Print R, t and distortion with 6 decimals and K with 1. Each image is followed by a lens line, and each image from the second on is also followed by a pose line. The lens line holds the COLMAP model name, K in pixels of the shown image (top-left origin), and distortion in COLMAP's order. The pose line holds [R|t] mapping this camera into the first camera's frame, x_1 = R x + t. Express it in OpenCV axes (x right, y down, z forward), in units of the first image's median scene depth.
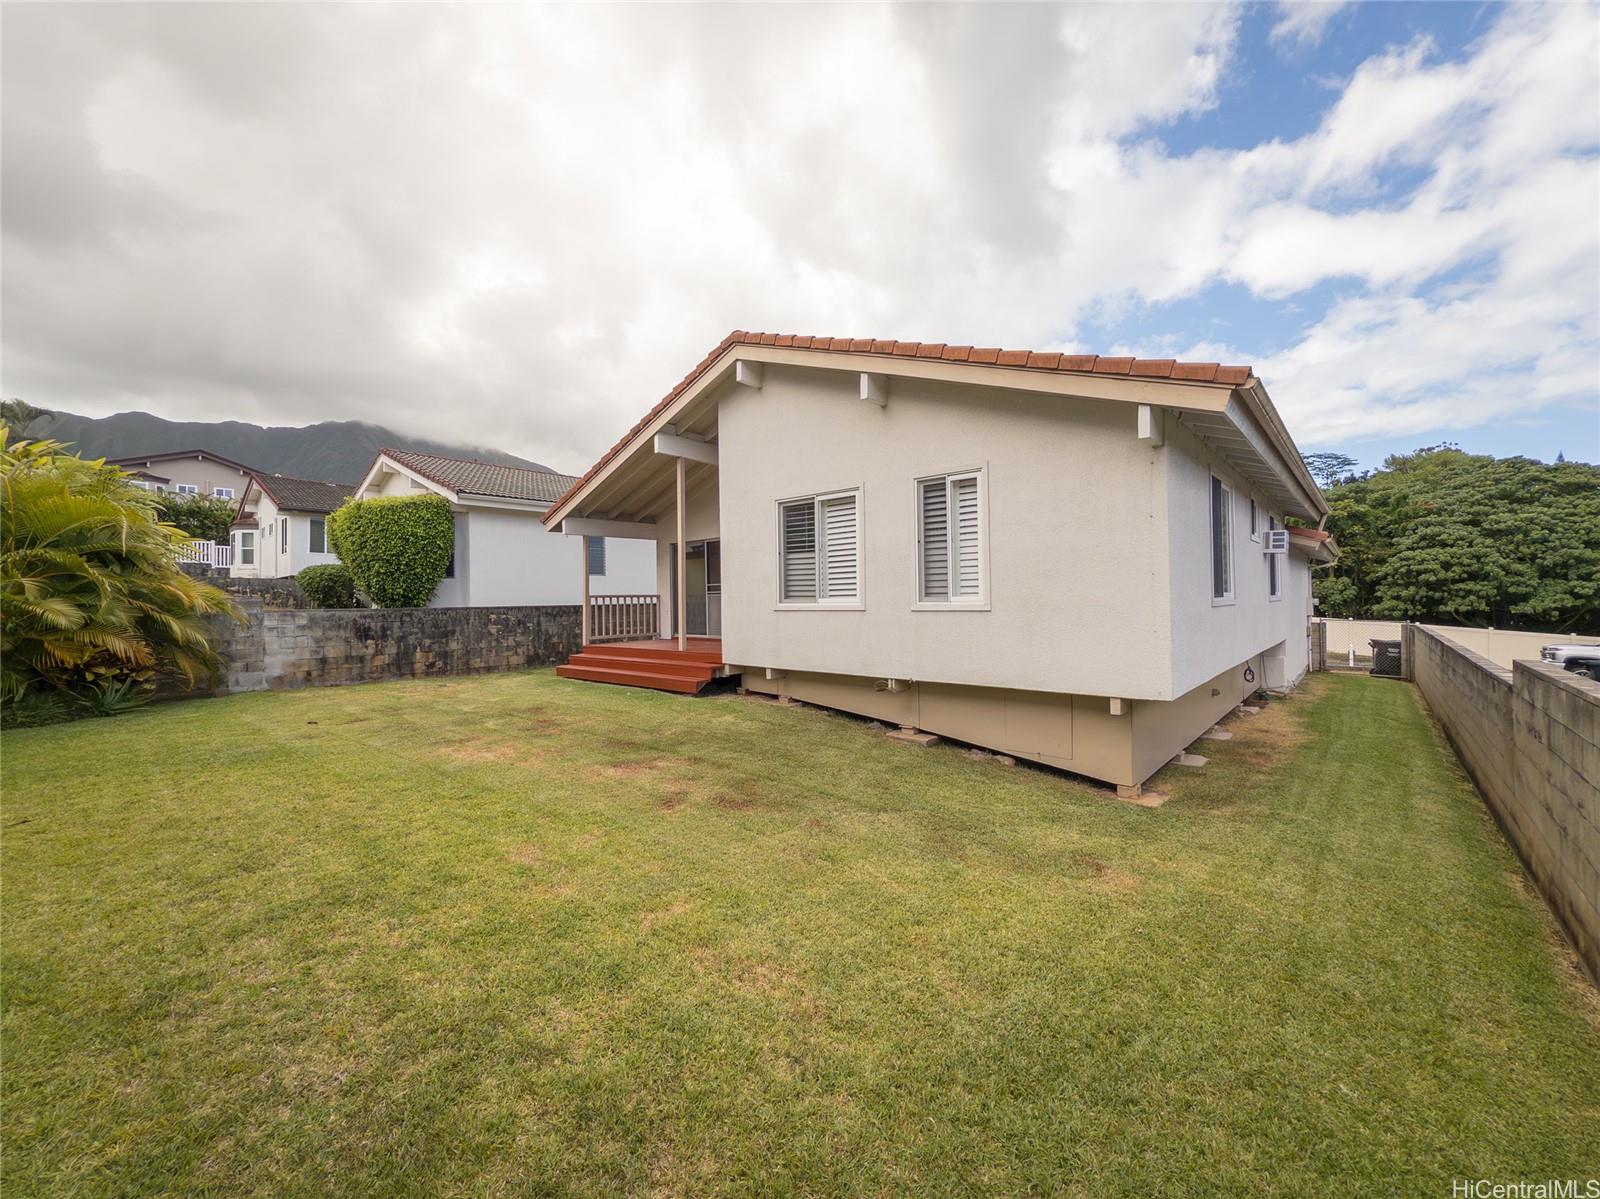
lens RADIAL K [[645.1, 0, 800.0], [0, 645.1, 599.5], [0, 0, 1]] dist [-0.001531, 0.000481]
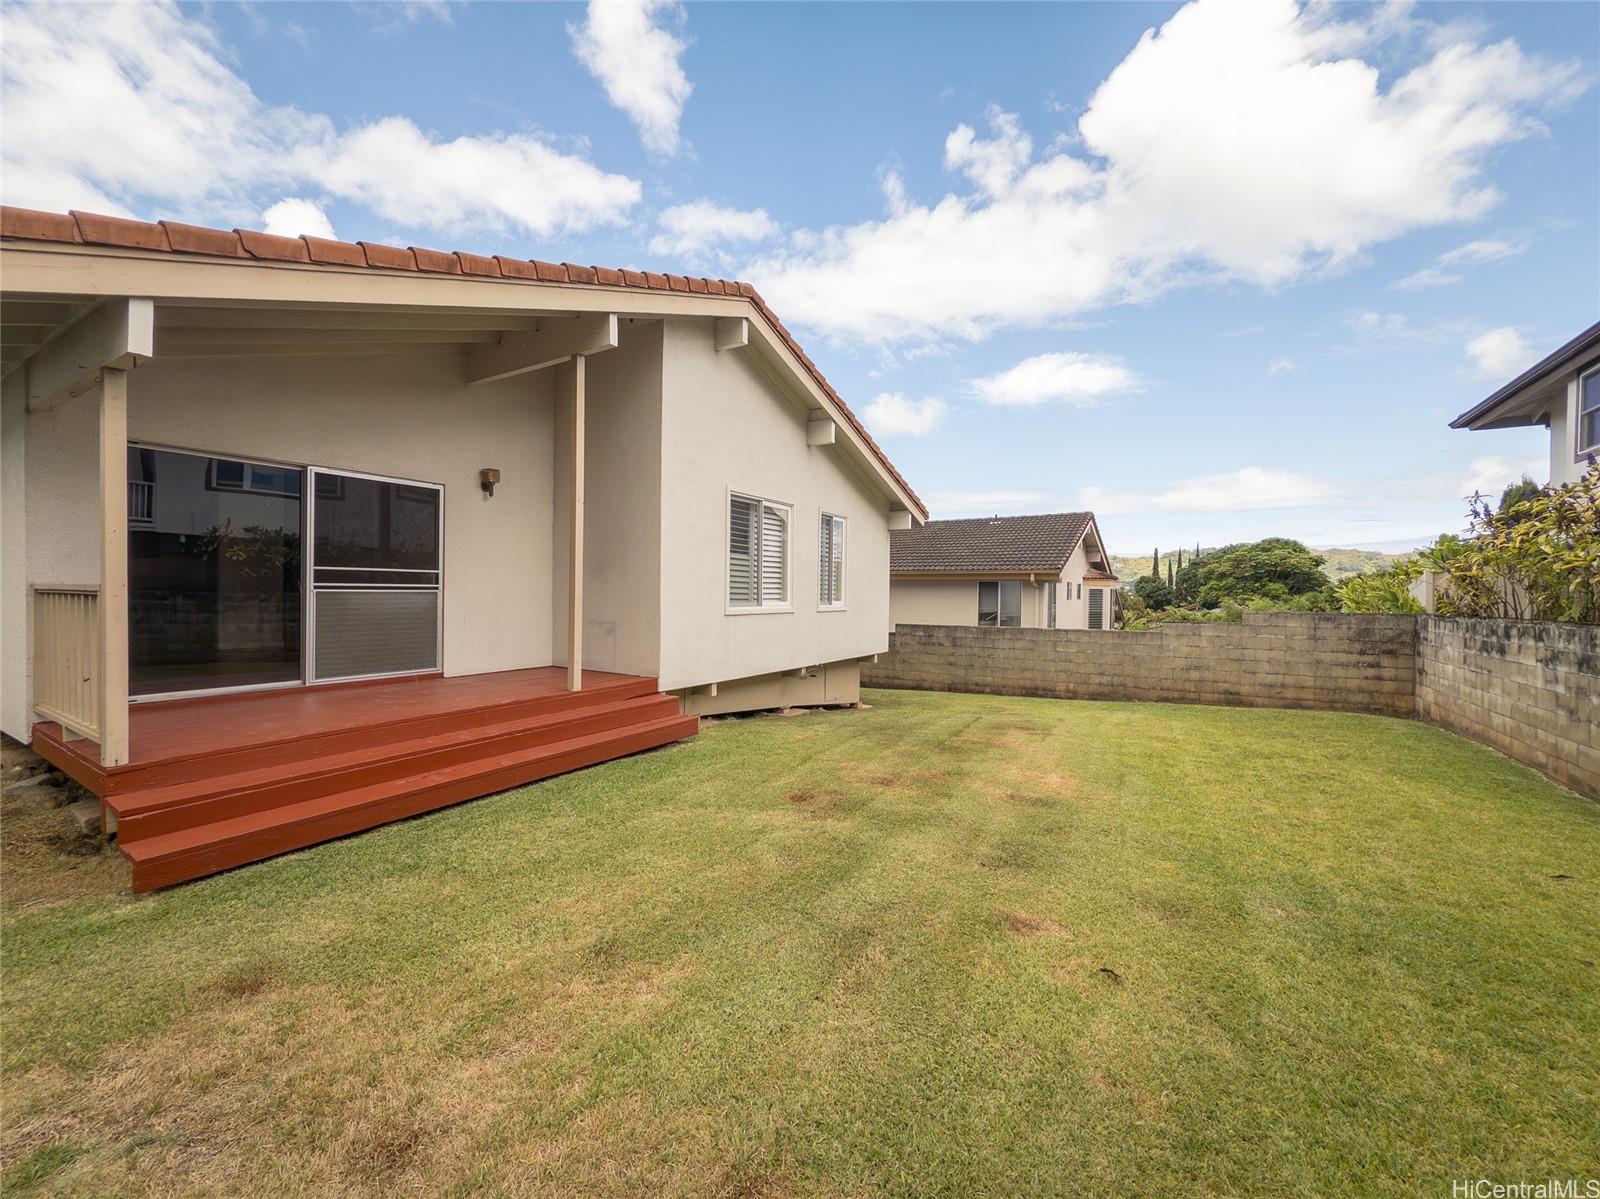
lens RADIAL K [[645.1, 0, 800.0], [0, 645.1, 599.5], [0, 0, 1]] dist [-0.001531, 0.000481]
pose [[-0.170852, -0.002164, 0.985294, -0.972927], [-0.013578, 0.999908, -0.000159, -0.006428], [-0.985203, -0.013405, -0.170866, 1.110187]]
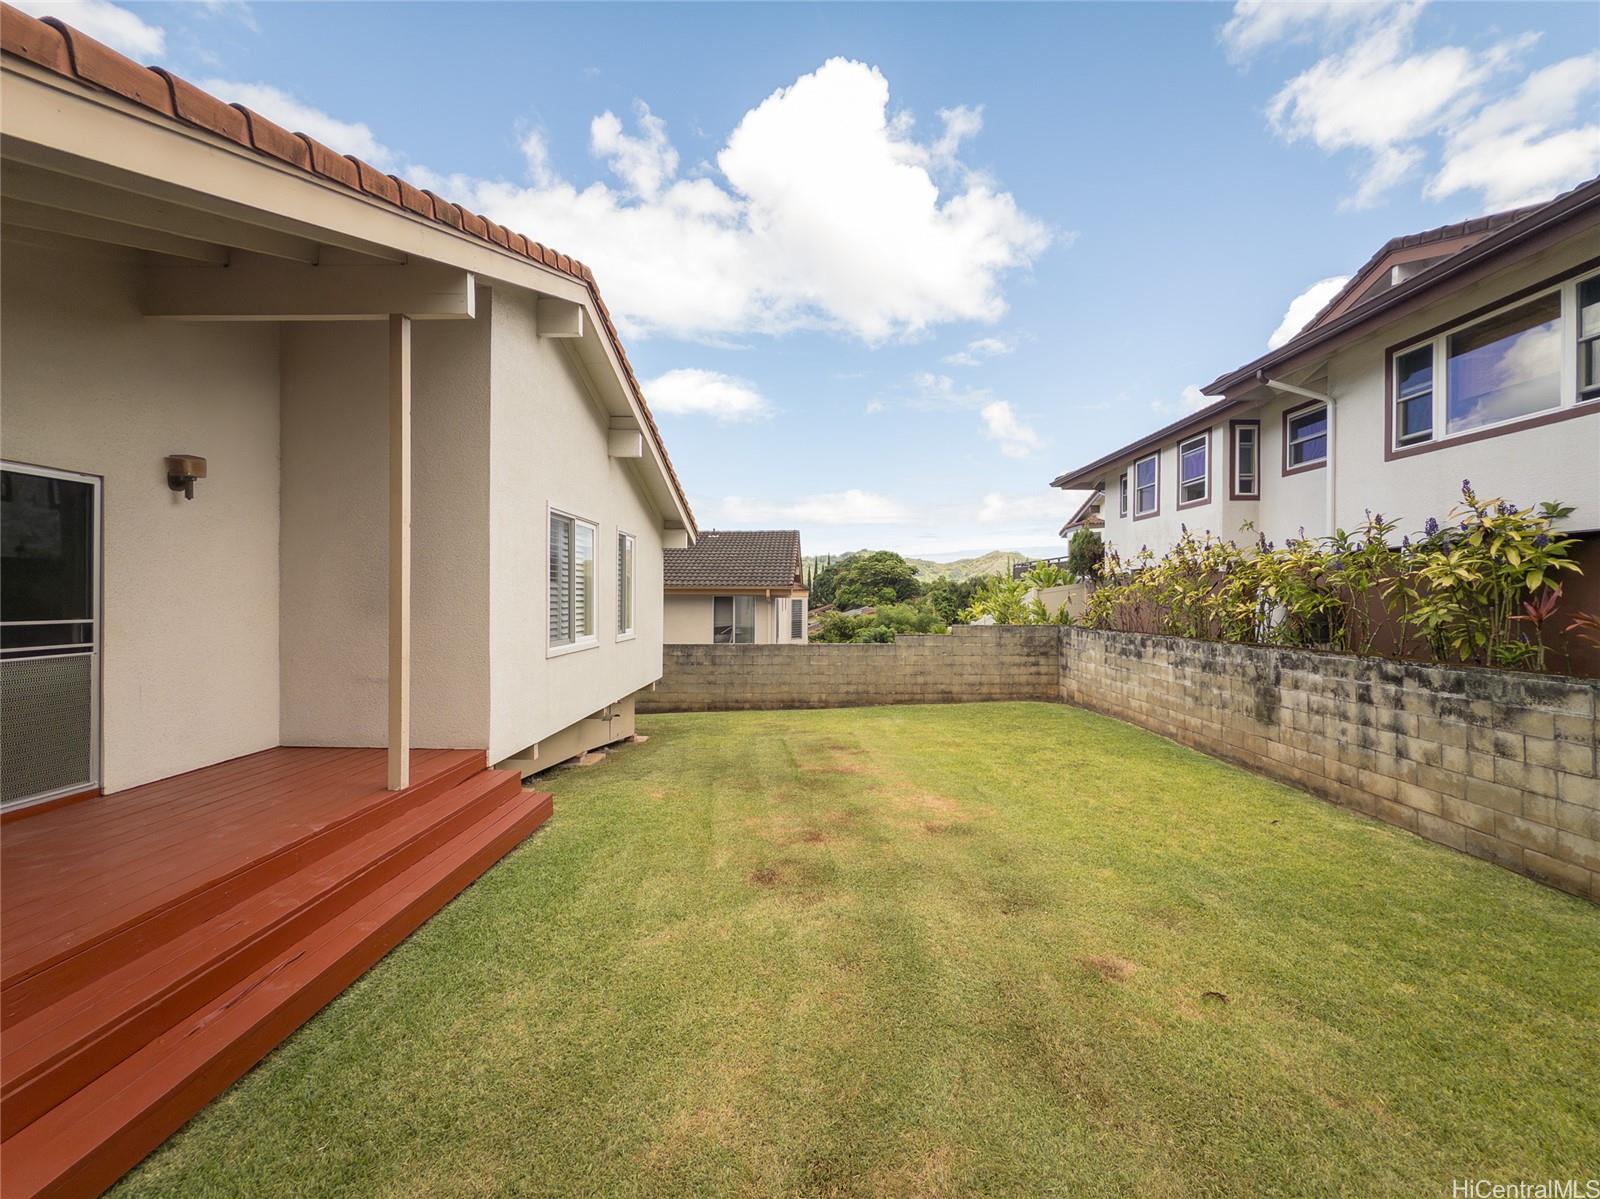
lens RADIAL K [[643.4, 0, 801.3], [0, 643.4, 617.8], [0, 0, 1]] dist [-0.001720, -0.000338]
pose [[-0.645343, -0.017757, 0.763687, -0.812540], [-0.000876, 0.999746, 0.022505, -0.048160], [-0.763893, 0.013854, -0.645194, 1.315494]]
